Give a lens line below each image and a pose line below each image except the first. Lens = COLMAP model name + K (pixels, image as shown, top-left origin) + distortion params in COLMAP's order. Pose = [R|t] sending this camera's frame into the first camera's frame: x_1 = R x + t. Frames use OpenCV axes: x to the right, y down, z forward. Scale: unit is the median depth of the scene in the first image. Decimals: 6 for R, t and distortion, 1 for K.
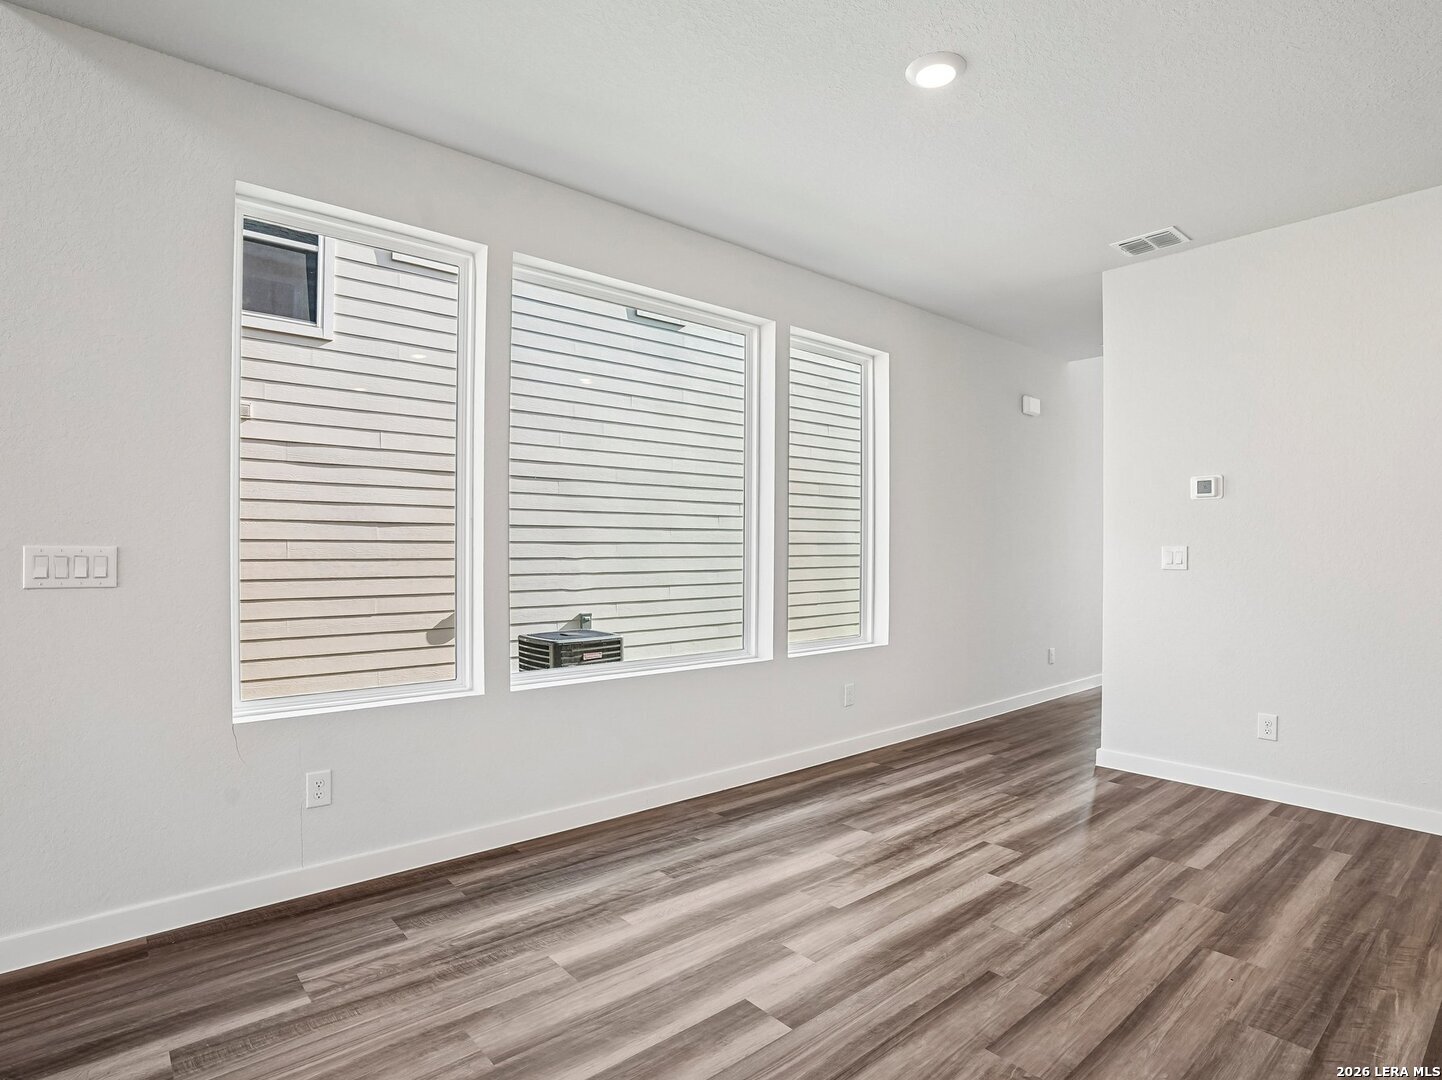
lens RADIAL K [[758.3, 0, 709.2], [0, 758.3, 616.8], [0, 0, 1]] dist [-0.064222, 0.025009]
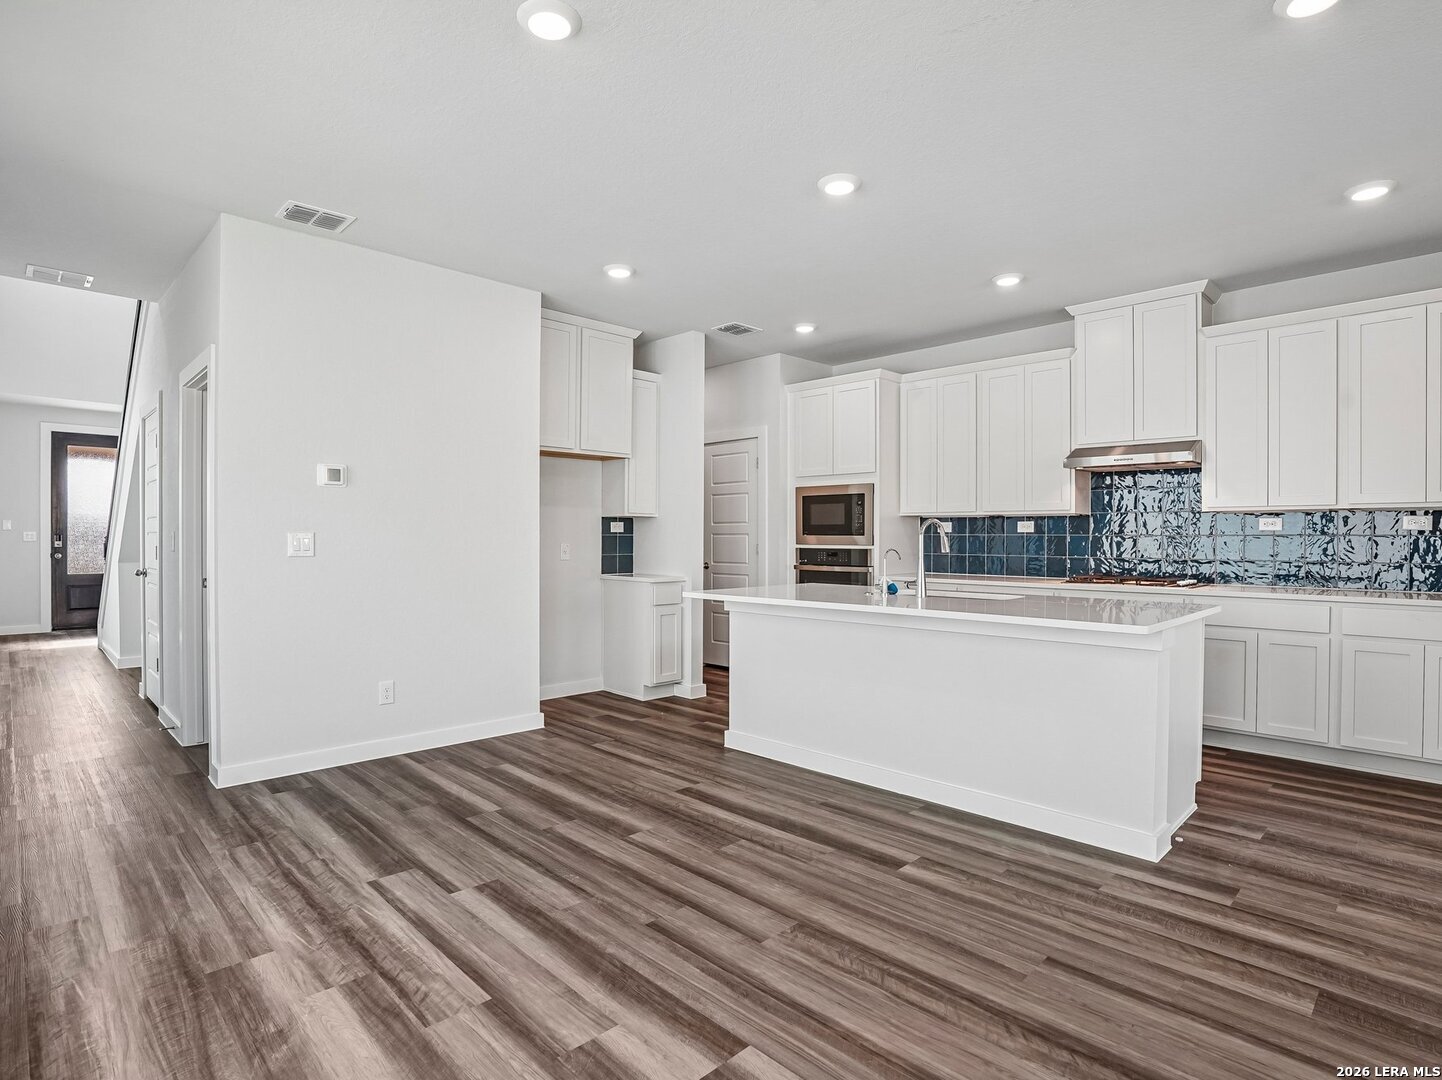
lens RADIAL K [[758.3, 0, 724.3], [0, 758.3, 537.0], [0, 0, 1]] dist [-0.064222, 0.025009]
pose [[-0.079048, 0.004585, 0.996860, -0.545813], [0.083319, 0.996521, 0.002024, -0.060174], [-0.993383, 0.083218, -0.079155, 0.700959]]
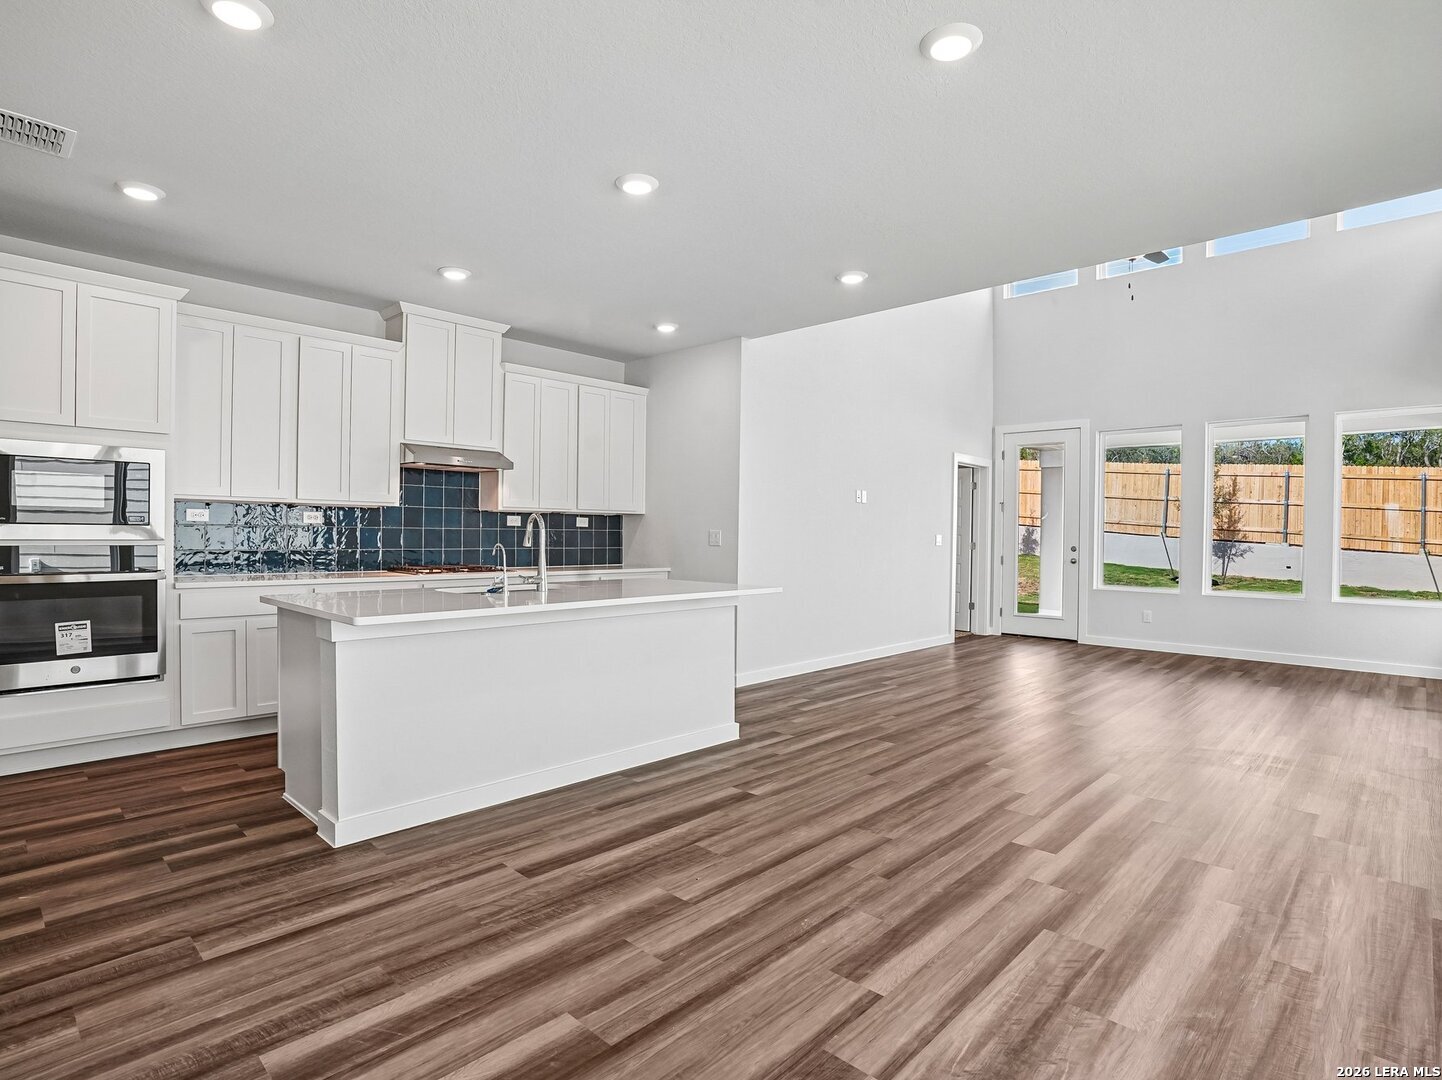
lens RADIAL K [[758.3, 0, 712.2], [0, 758.3, 537.6], [0, 0, 1]] dist [-0.064222, 0.025009]
pose [[-0.994776, -0.007108, -0.101838, 0.603210], [-0.016355, 0.995784, 0.090255, -0.146135], [0.100768, 0.091449, -0.990698, 1.623574]]
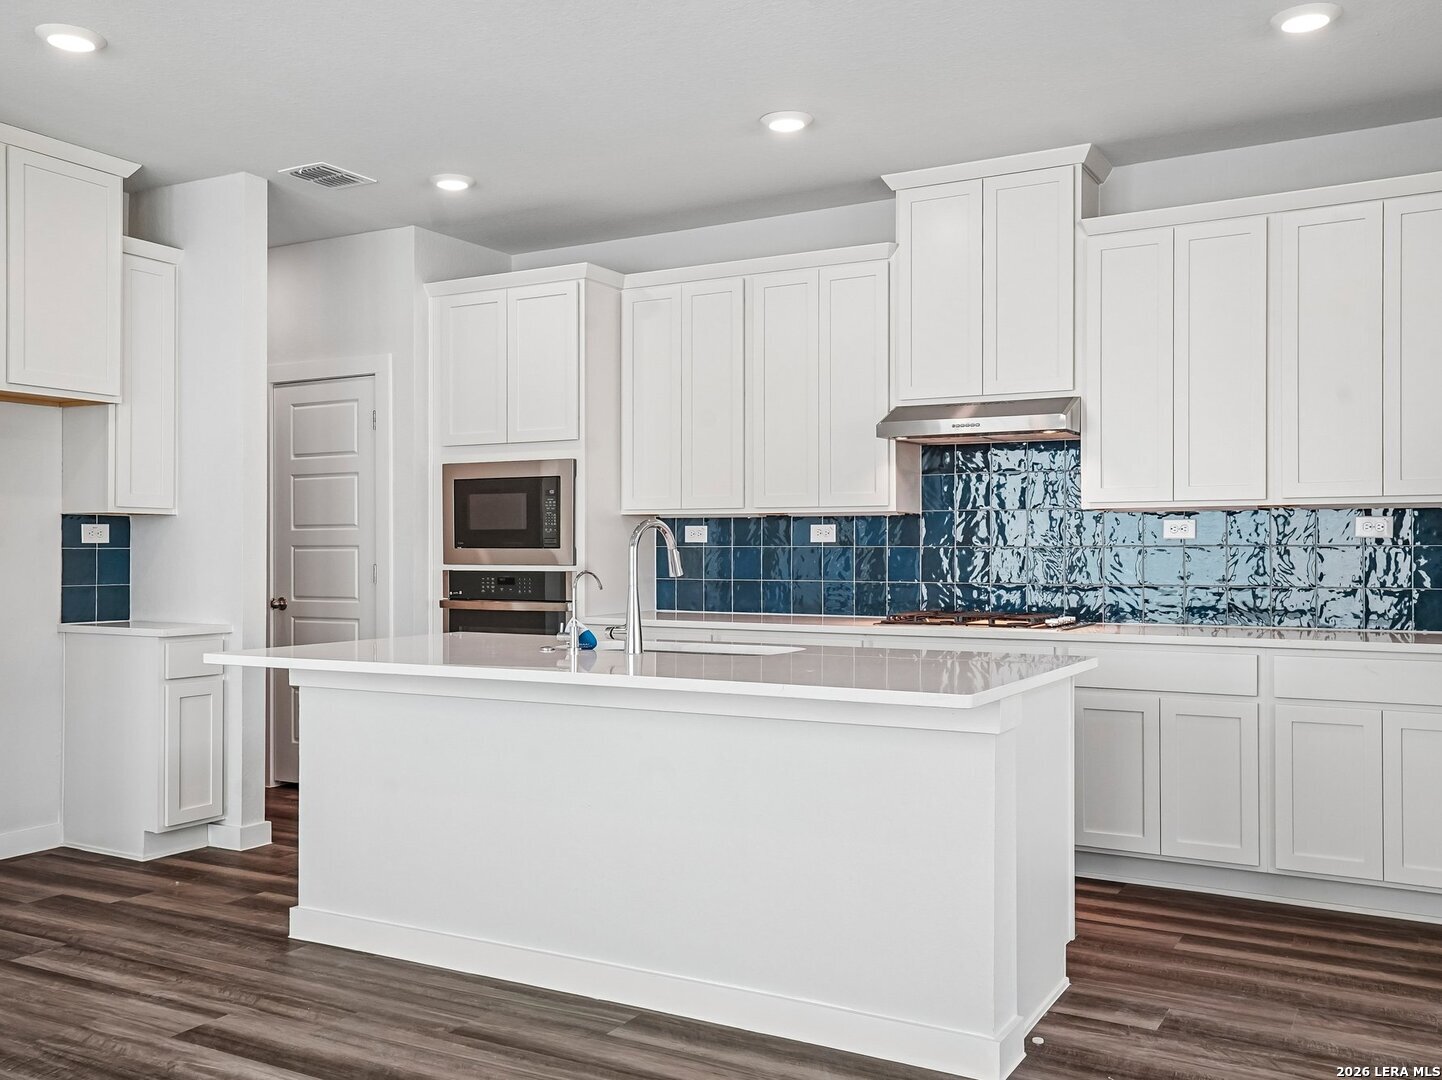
lens RADIAL K [[1285.2, 0, 718.9], [0, 1285.2, 537.5], [0, 0, 1]] dist [0.008237, 0.043725]
pose [[-0.344961, 0.015556, 0.938488, -0.519425], [0.082899, 0.996460, 0.013954, -0.052999], [-0.934949, 0.082613, -0.345030, 0.624644]]
